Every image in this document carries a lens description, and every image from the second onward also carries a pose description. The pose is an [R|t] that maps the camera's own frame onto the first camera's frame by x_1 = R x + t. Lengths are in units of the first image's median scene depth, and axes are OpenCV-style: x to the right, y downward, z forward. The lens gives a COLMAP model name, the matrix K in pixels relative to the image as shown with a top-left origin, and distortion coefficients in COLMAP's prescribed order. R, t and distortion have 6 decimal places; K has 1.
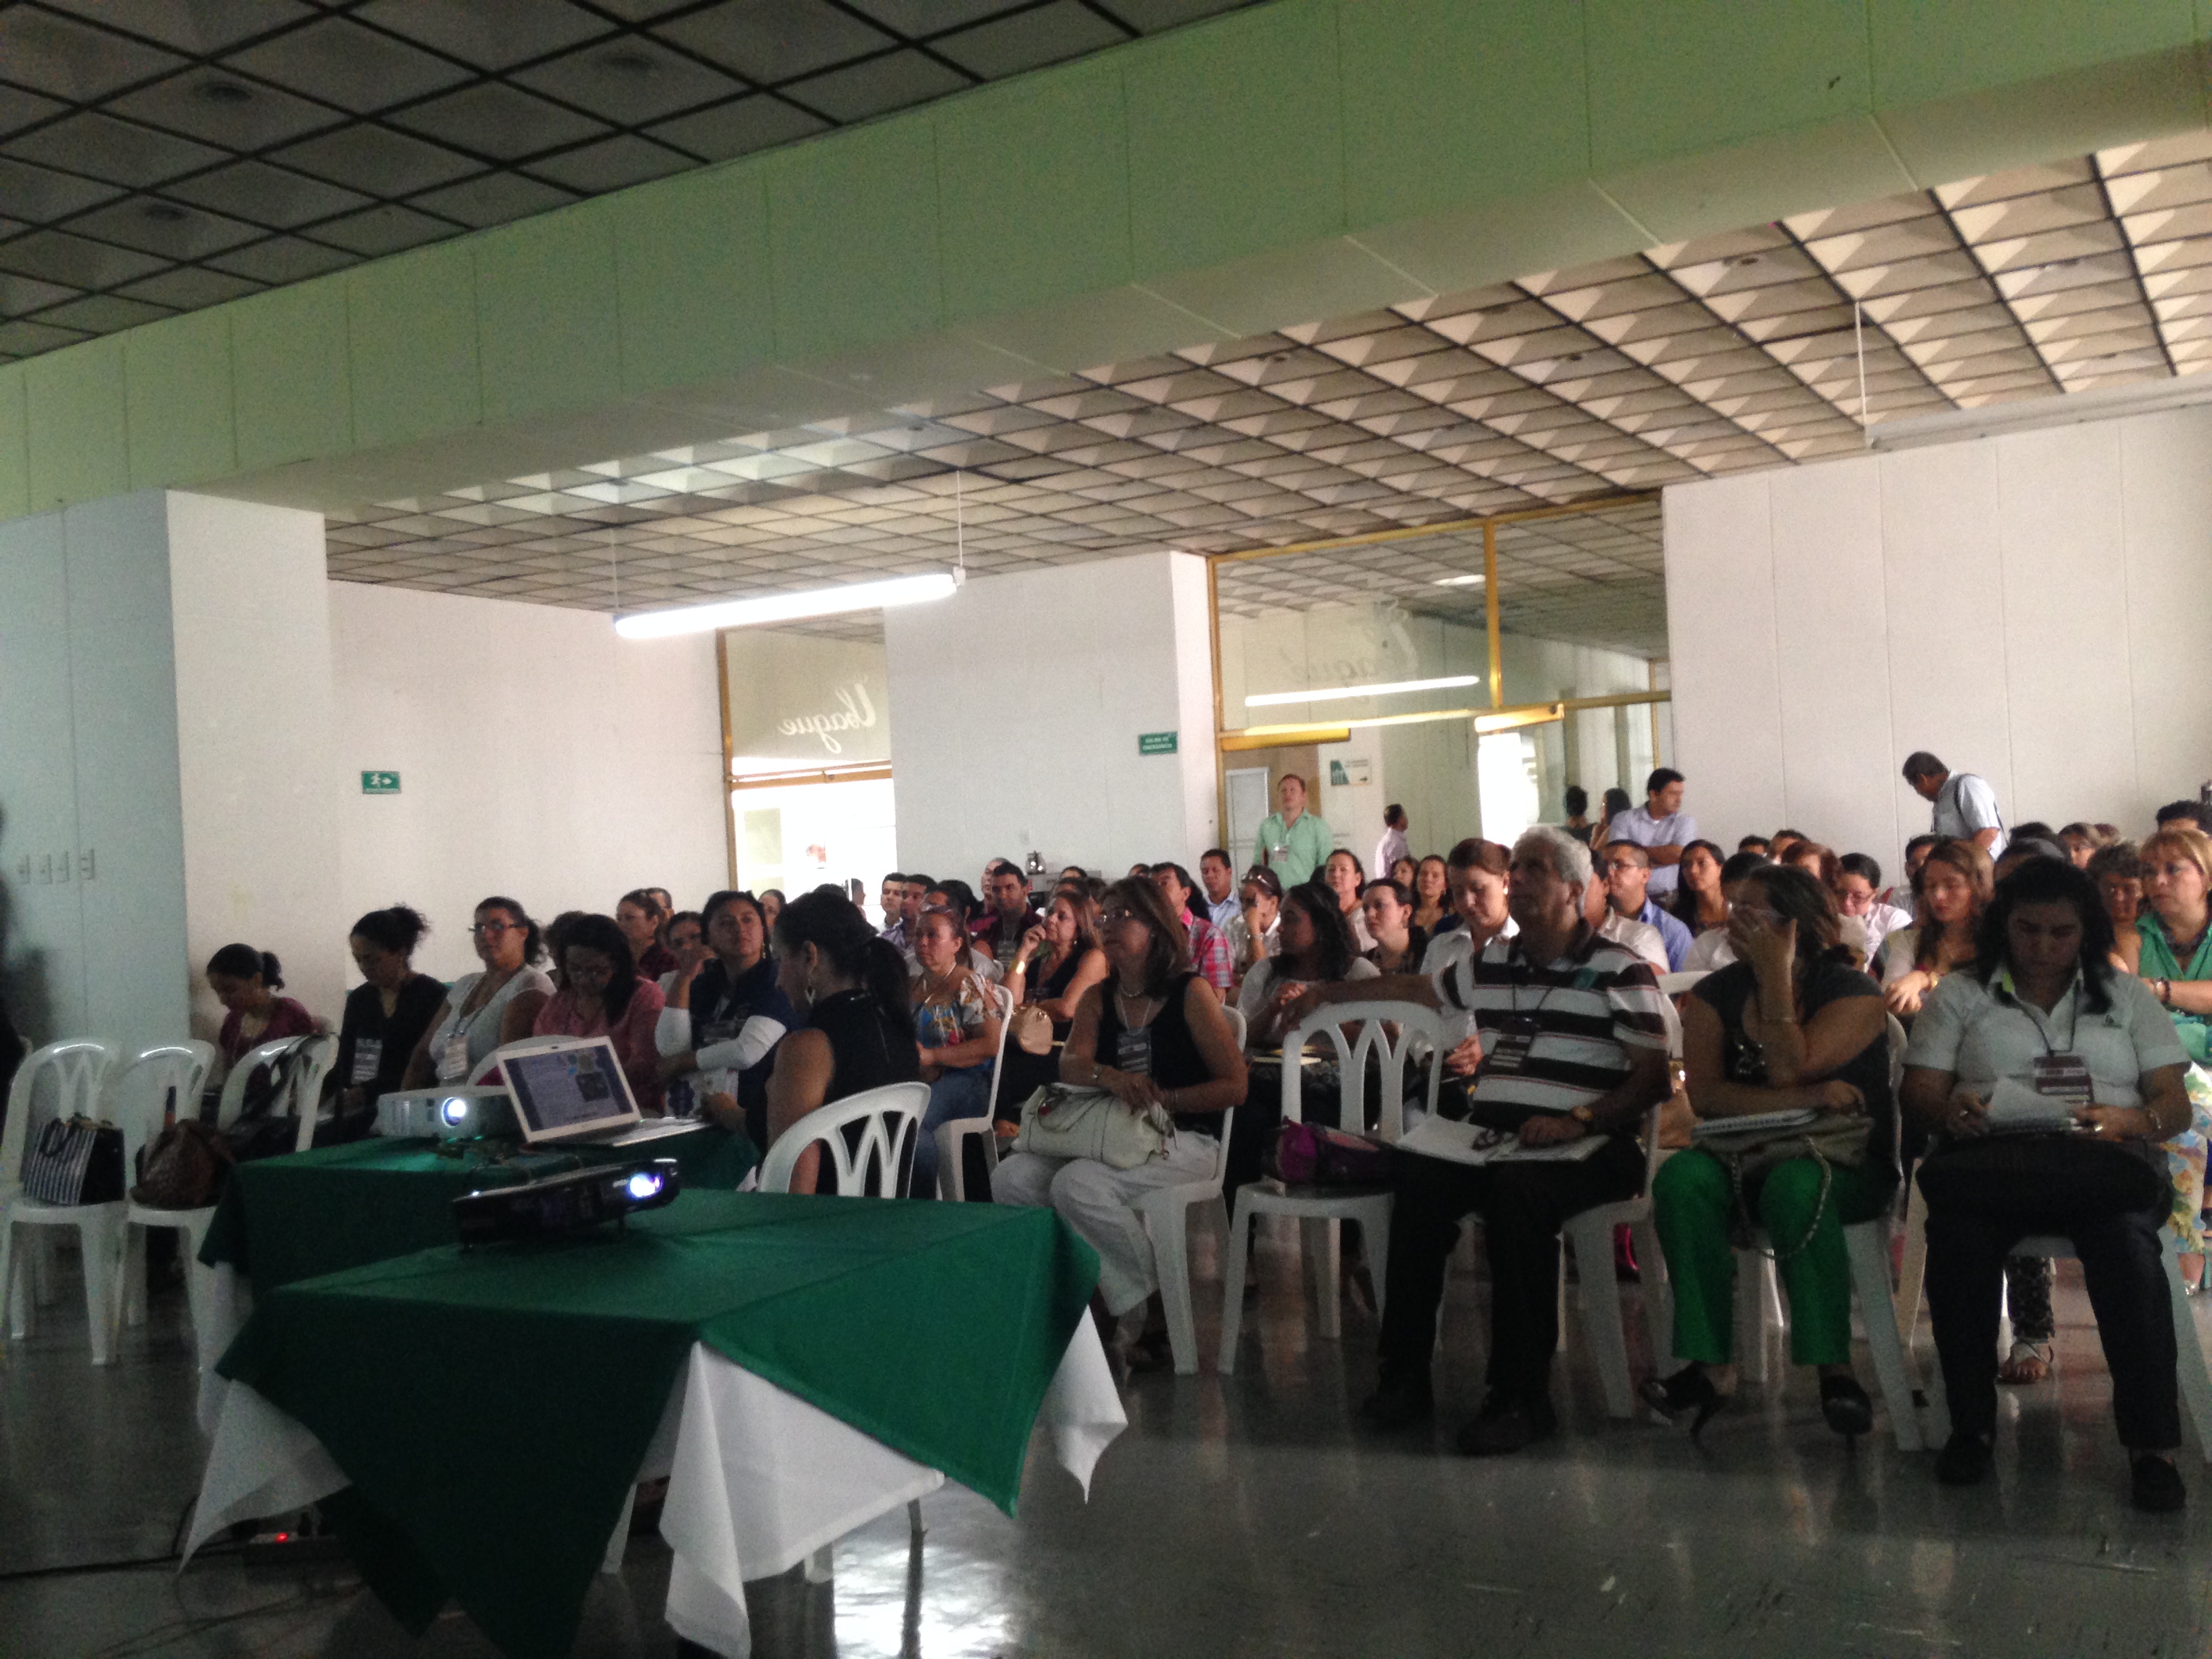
lens RADIAL K [[2035.8, 0, 1106.0], [0, 2035.8, 829.5], [0, 0, 1]] dist [0.076042, -0.000924]
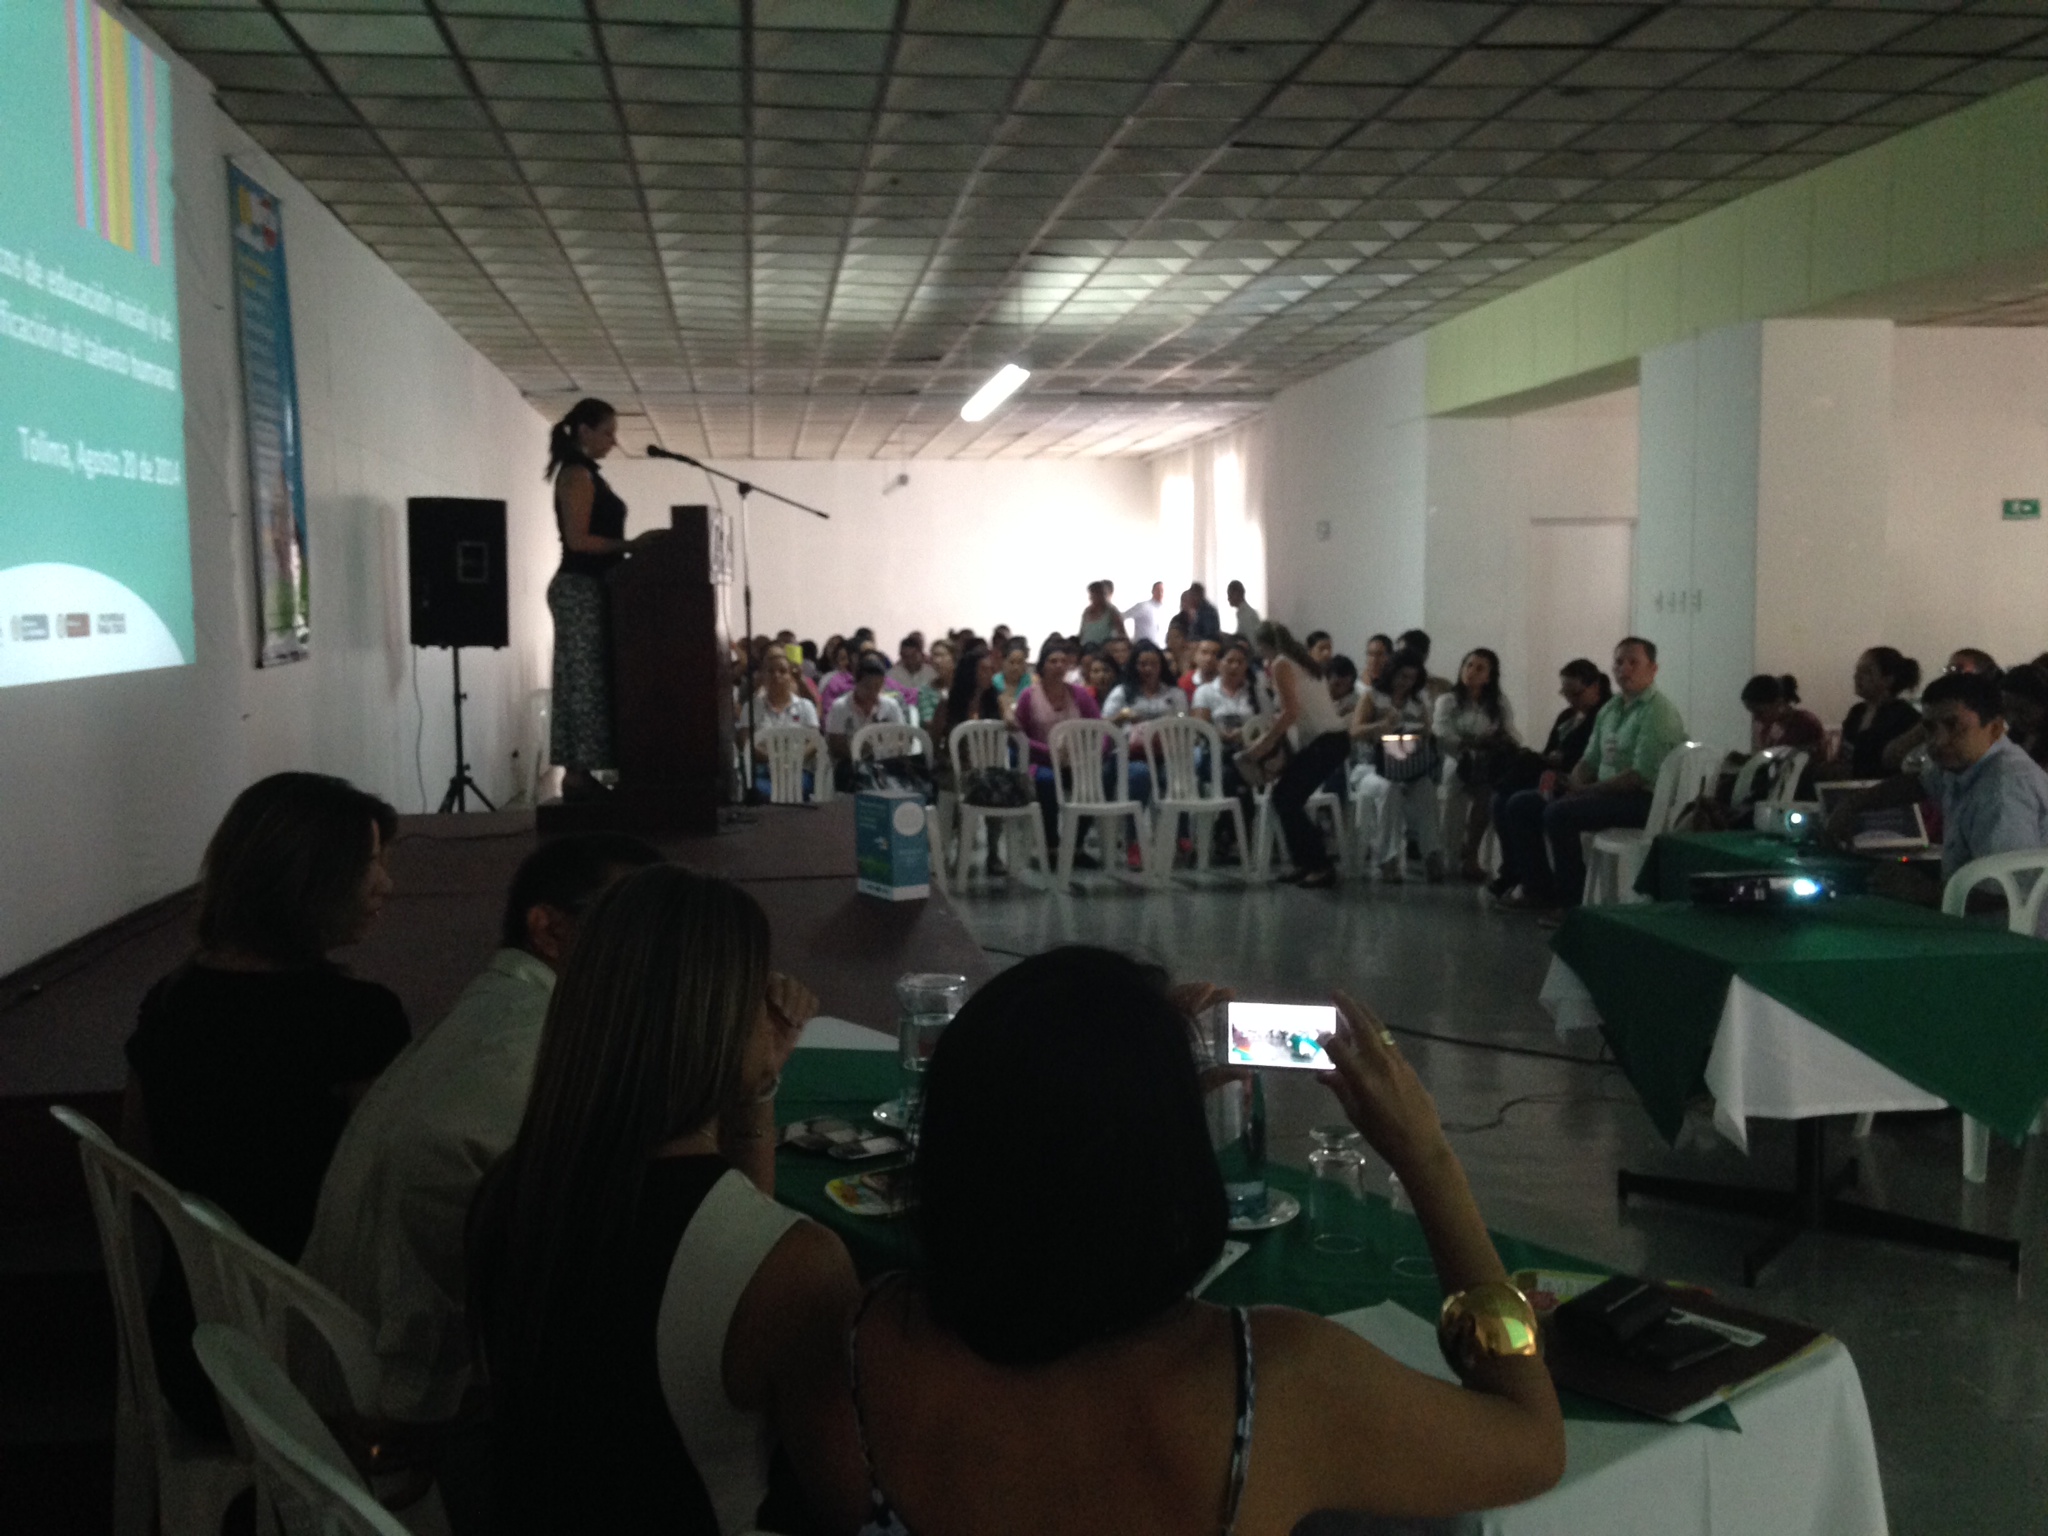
lens RADIAL K [[1884.9, 0, 1024.0], [0, 1884.9, 768.0], [0, 0, 1]] dist [0.076042, -0.000924]
pose [[0.632559, 0.111256, -0.766479, 0.260340], [-0.004081, 0.990094, 0.140346, -0.060295], [0.774501, -0.085649, 0.626747, -0.186536]]
